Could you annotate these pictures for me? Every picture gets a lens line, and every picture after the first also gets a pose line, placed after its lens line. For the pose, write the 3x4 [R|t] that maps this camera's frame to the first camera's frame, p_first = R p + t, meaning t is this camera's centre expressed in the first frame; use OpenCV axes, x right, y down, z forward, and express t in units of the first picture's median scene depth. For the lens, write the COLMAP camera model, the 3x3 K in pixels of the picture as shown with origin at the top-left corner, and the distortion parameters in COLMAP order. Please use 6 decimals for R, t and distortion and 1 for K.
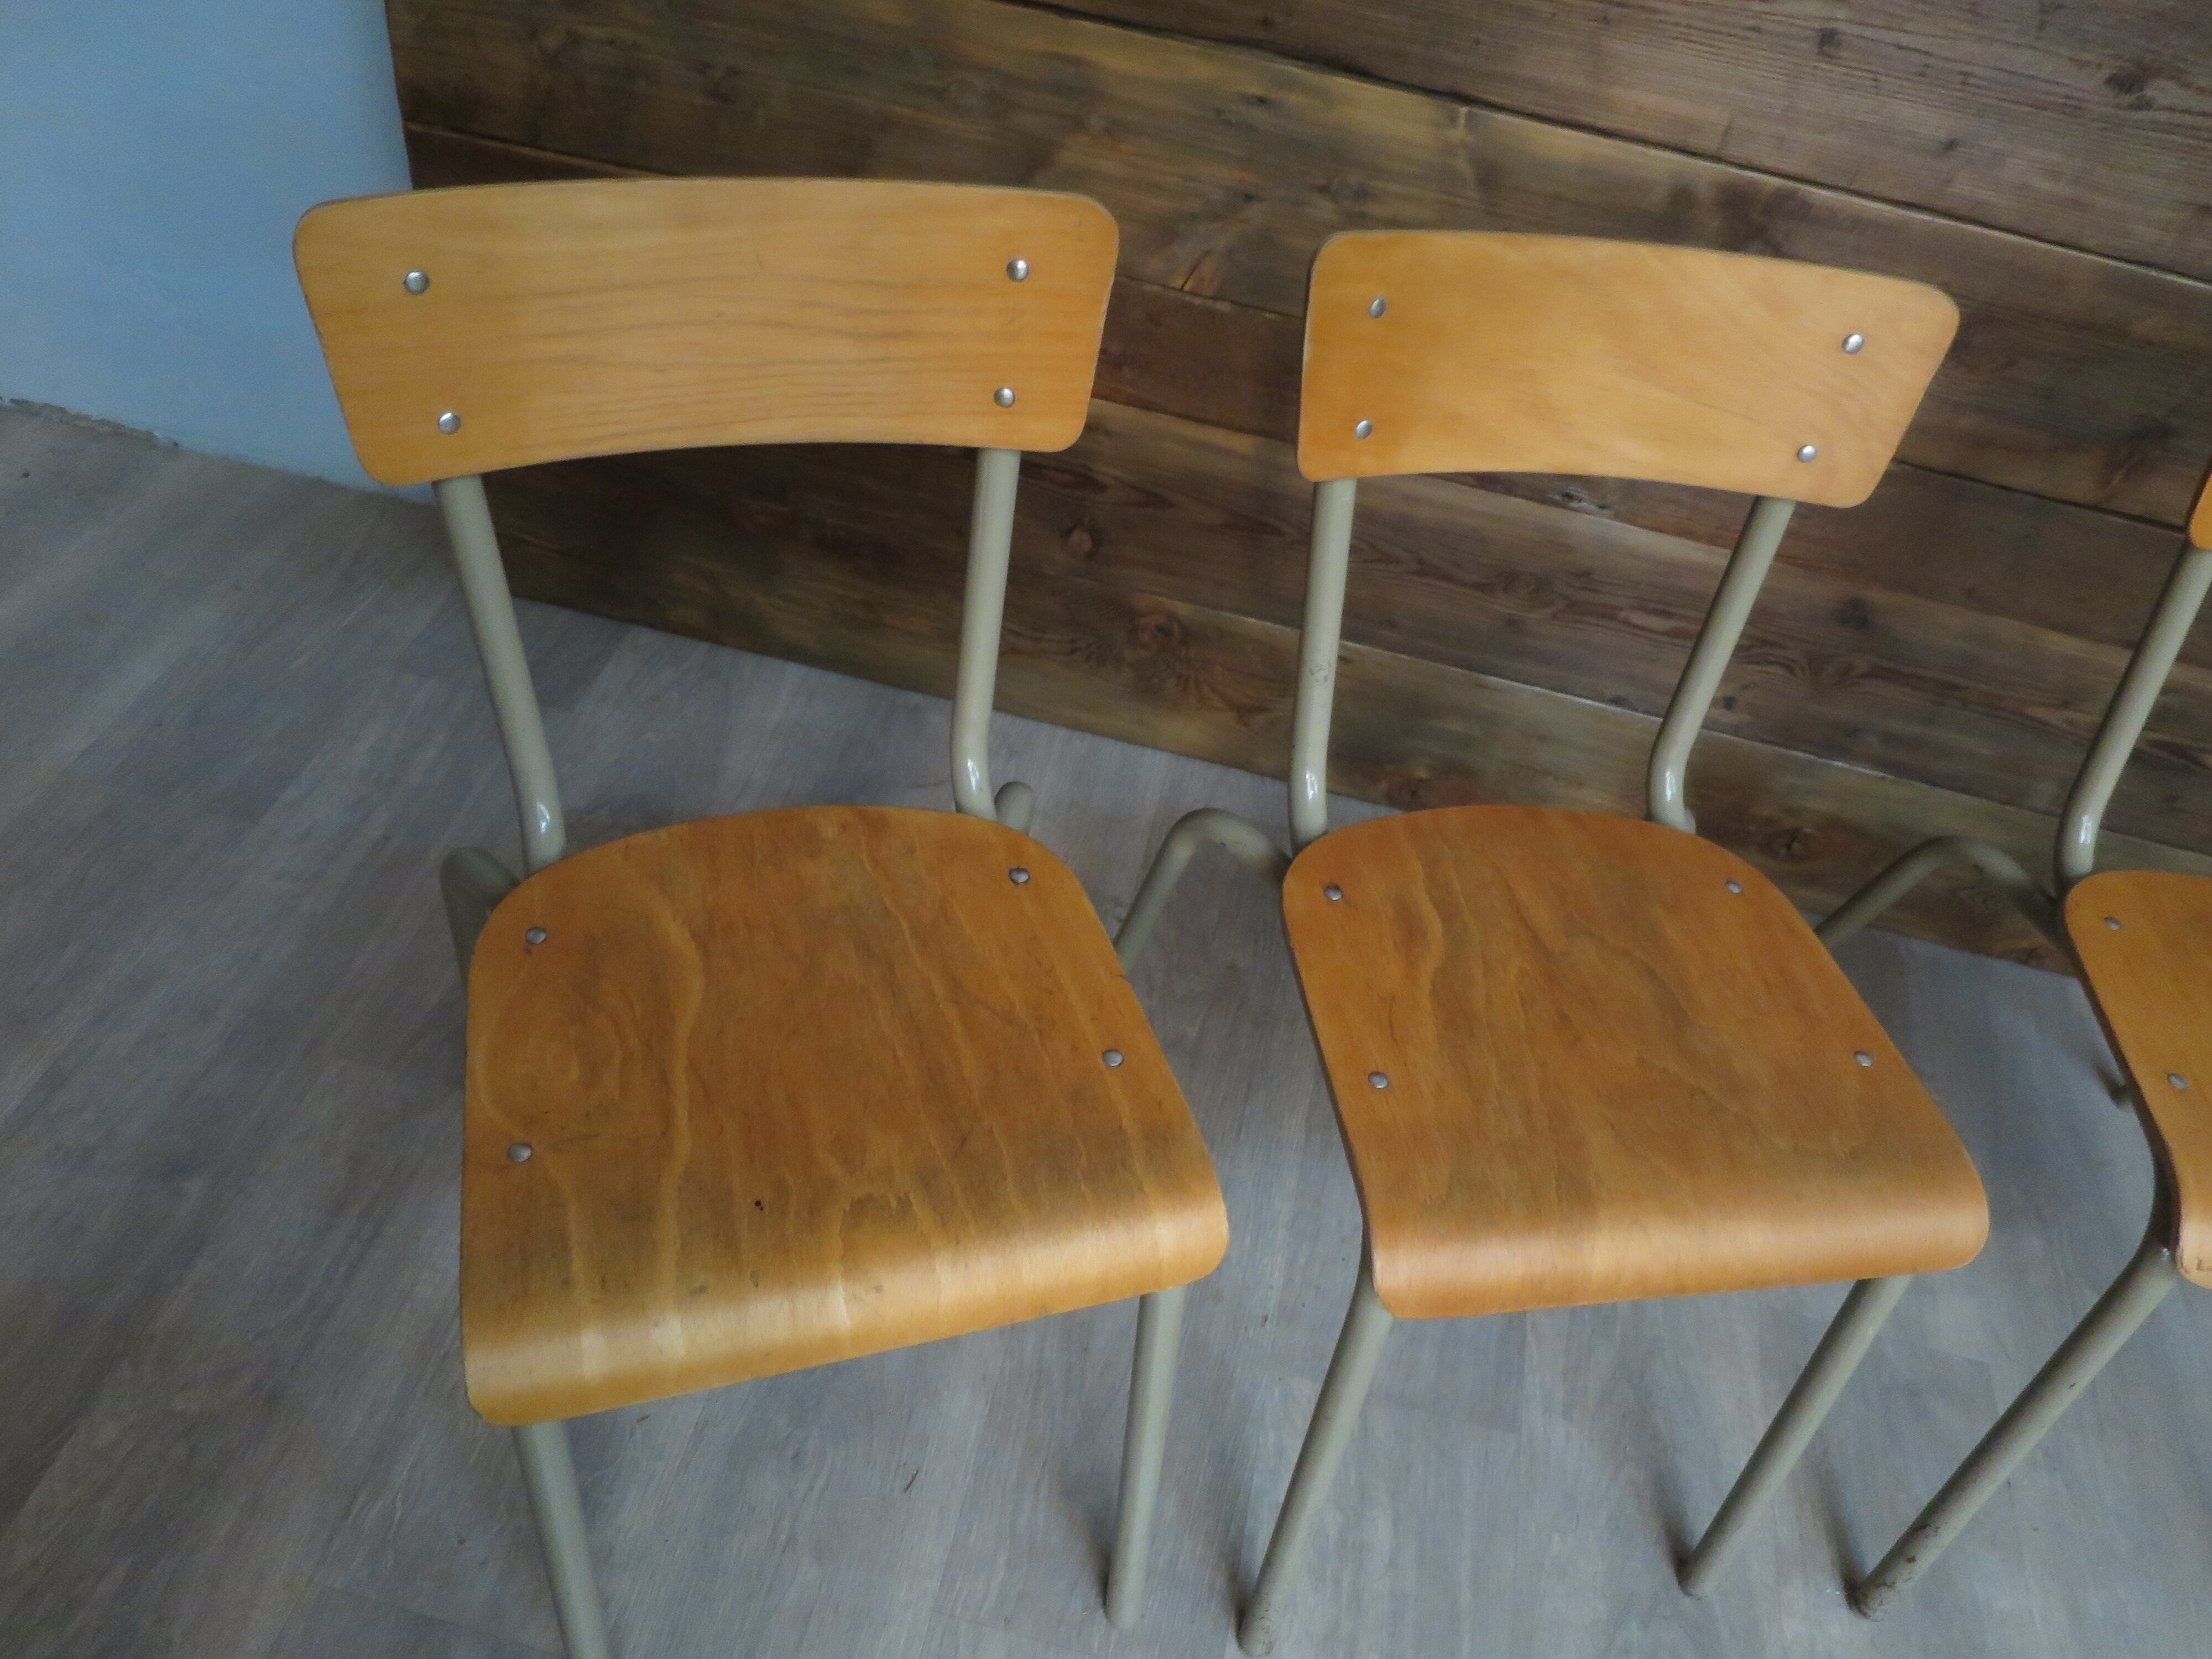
lens RADIAL K [[1595.4, 0, 1118.9], [0, 1595.4, 824.0], [0, 0, 1]] dist [-0.048726, 0.010948]
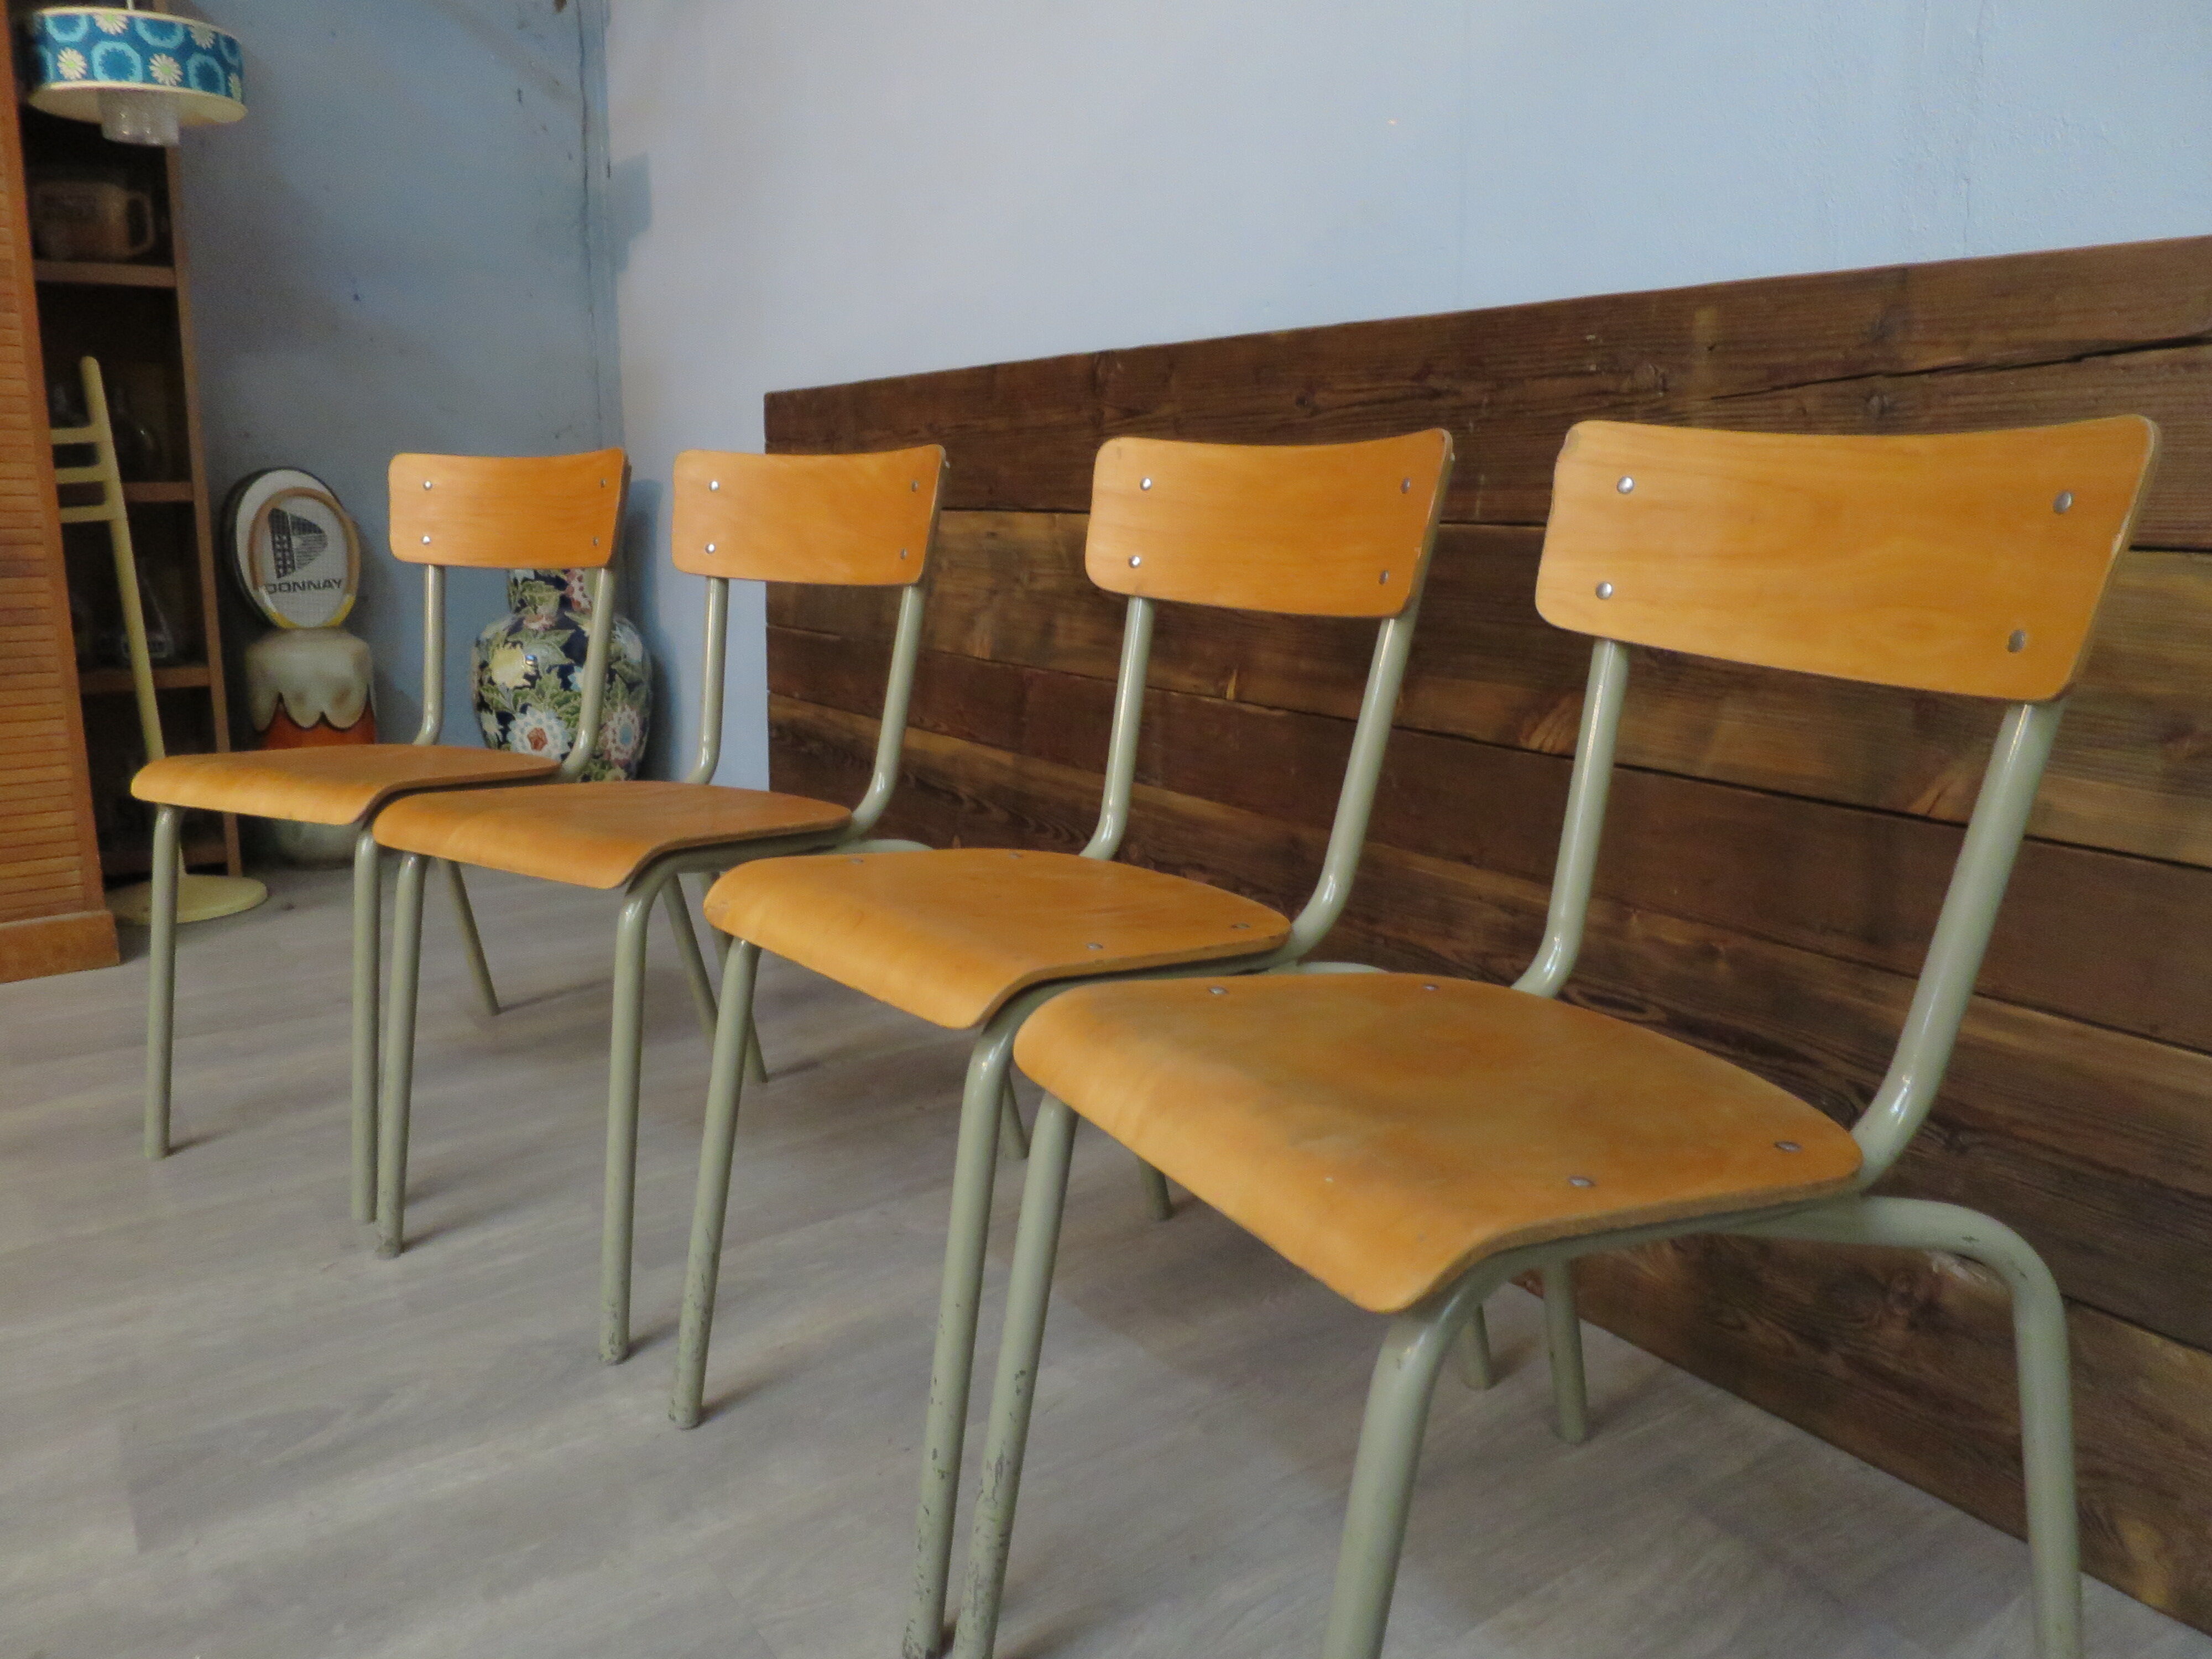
lens RADIAL K [[1595.4, 0, 1116.0], [0, 1595.4, 829.4], [0, 0, 1]] dist [-0.048726, 0.010948]
pose [[0.732181, 0.005611, -0.681087, 1.338121], [-0.413702, 0.798037, -0.438163, 0.489153], [0.541074, 0.602582, 0.586629, 0.245445]]
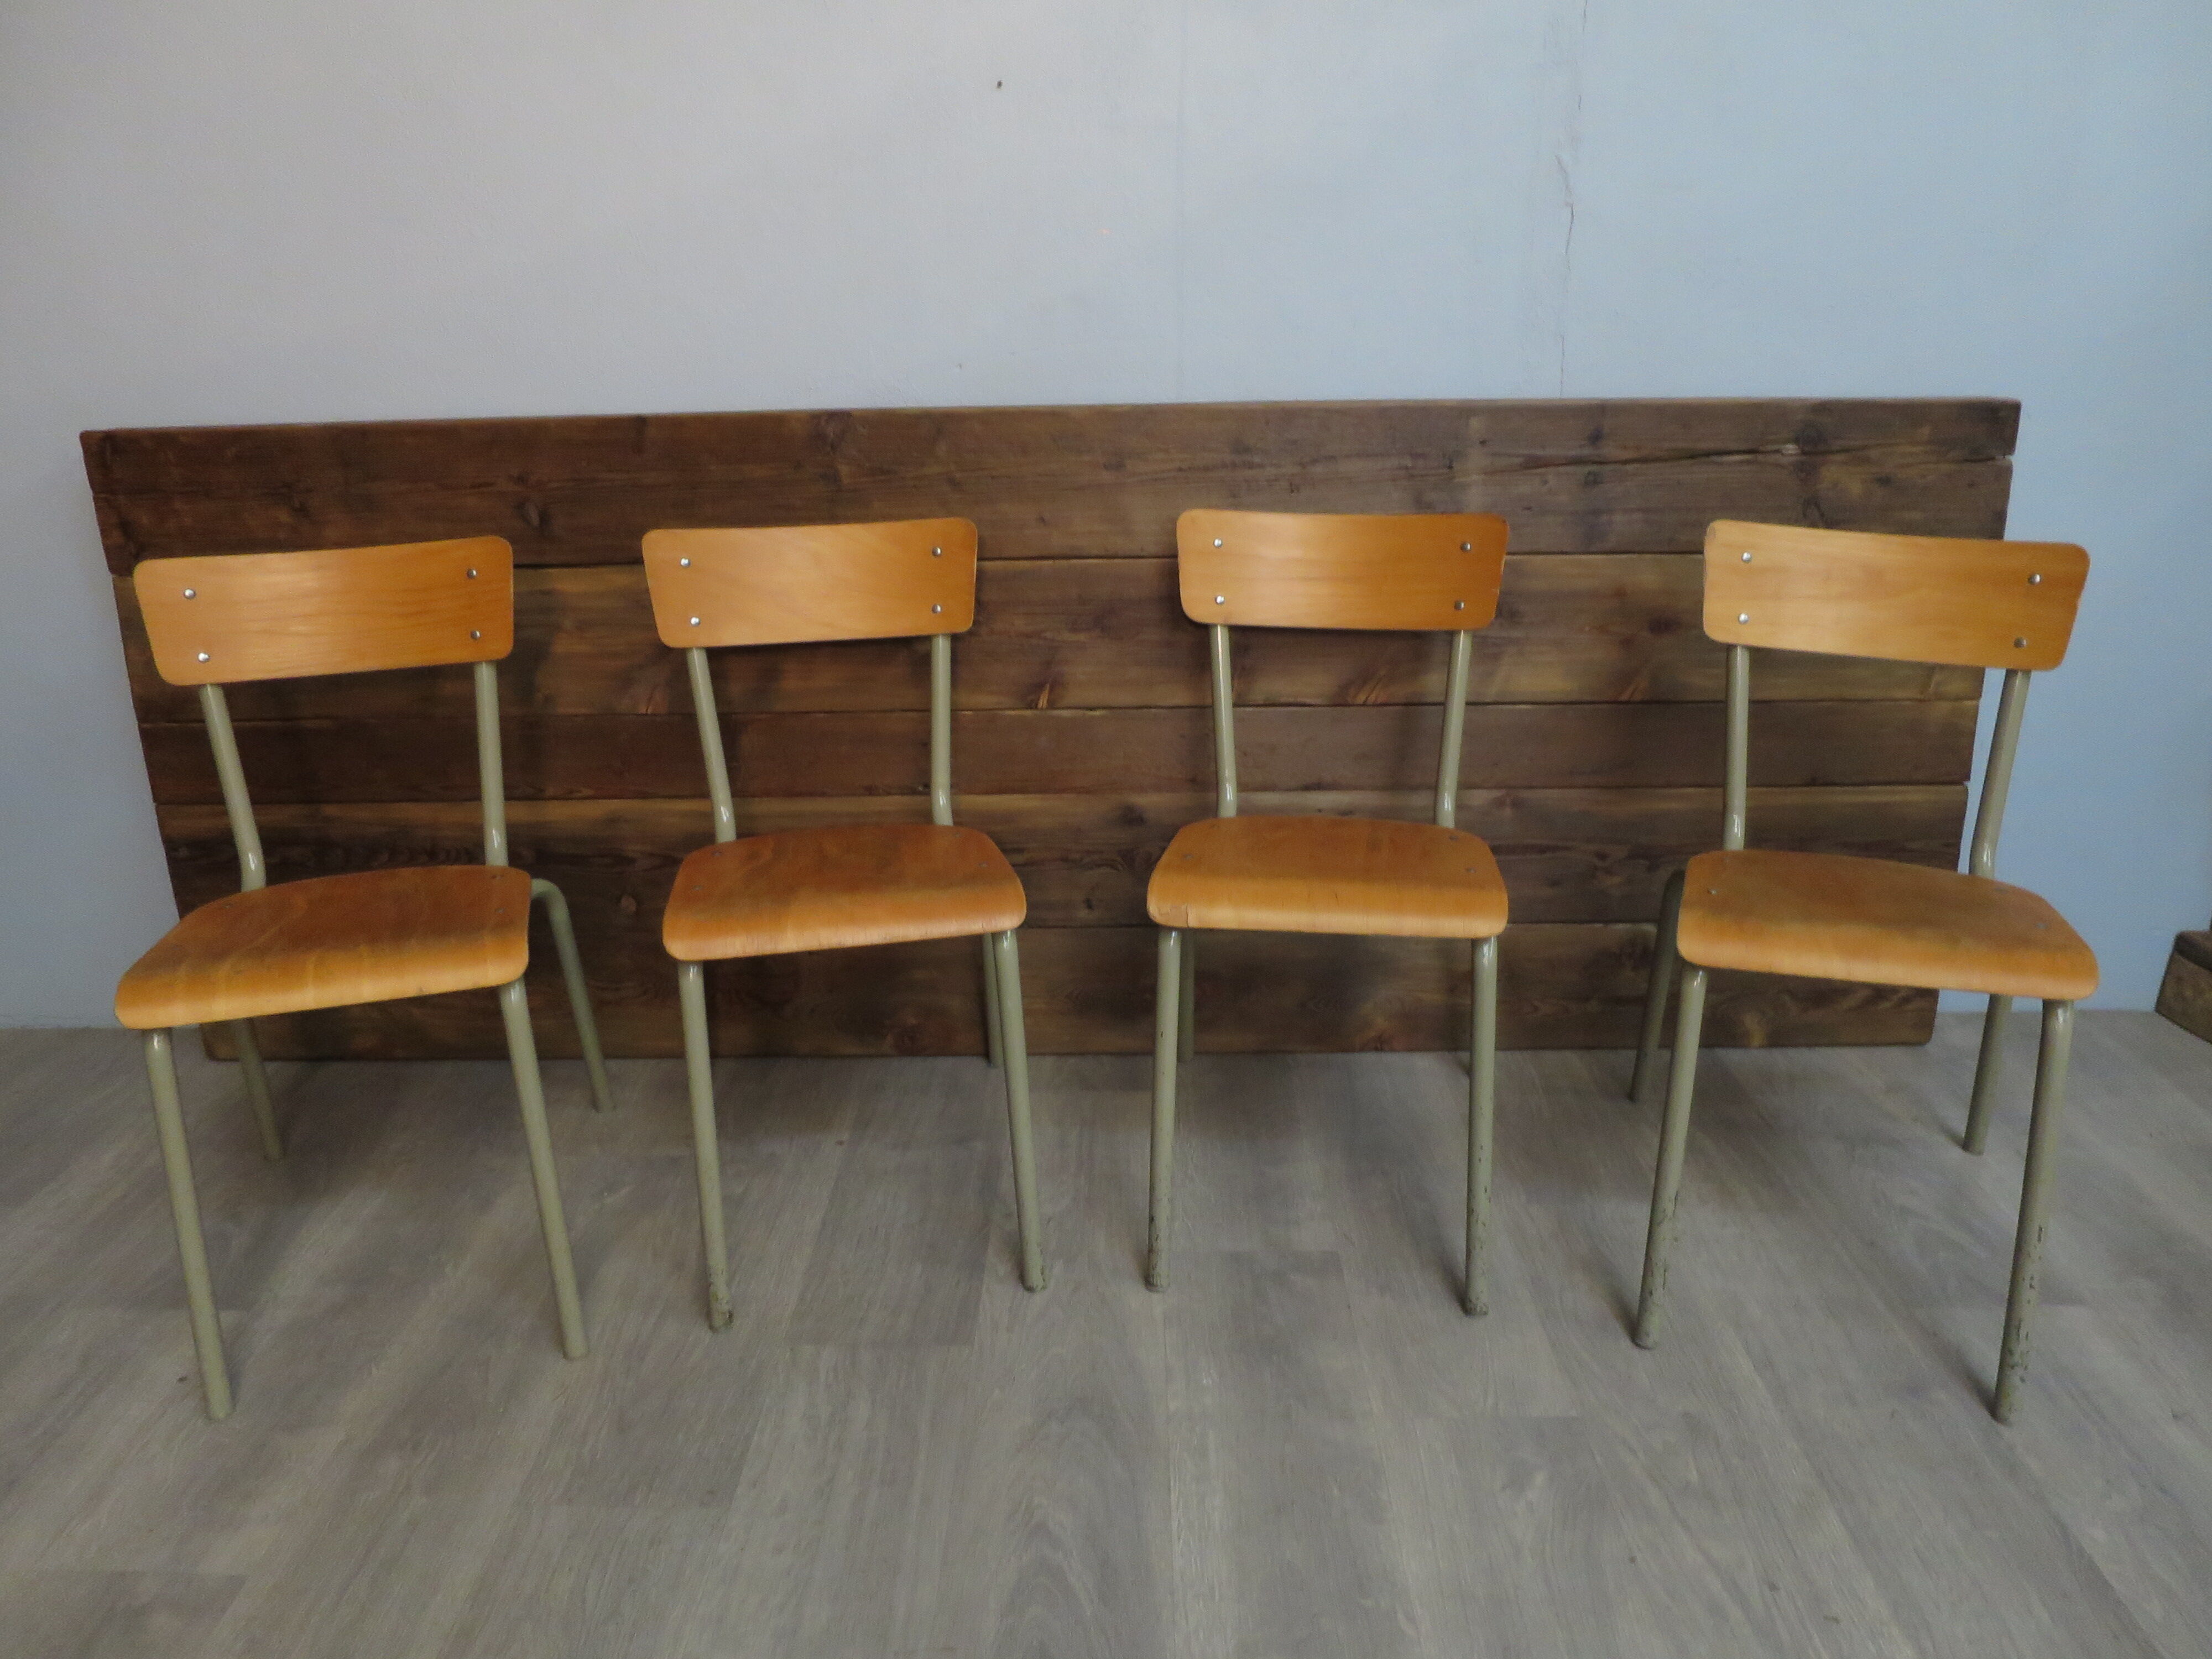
lens RADIAL K [[1595.4, 0, 1118.4], [0, 1595.4, 820.9], [0, 0, 1]] dist [-0.048726, 0.010948]
pose [[0.968137, -0.208171, 0.139196, 0.270857], [0.248474, 0.867717, -0.430497, 0.595480], [-0.031166, 0.451367, 0.891794, -0.407595]]
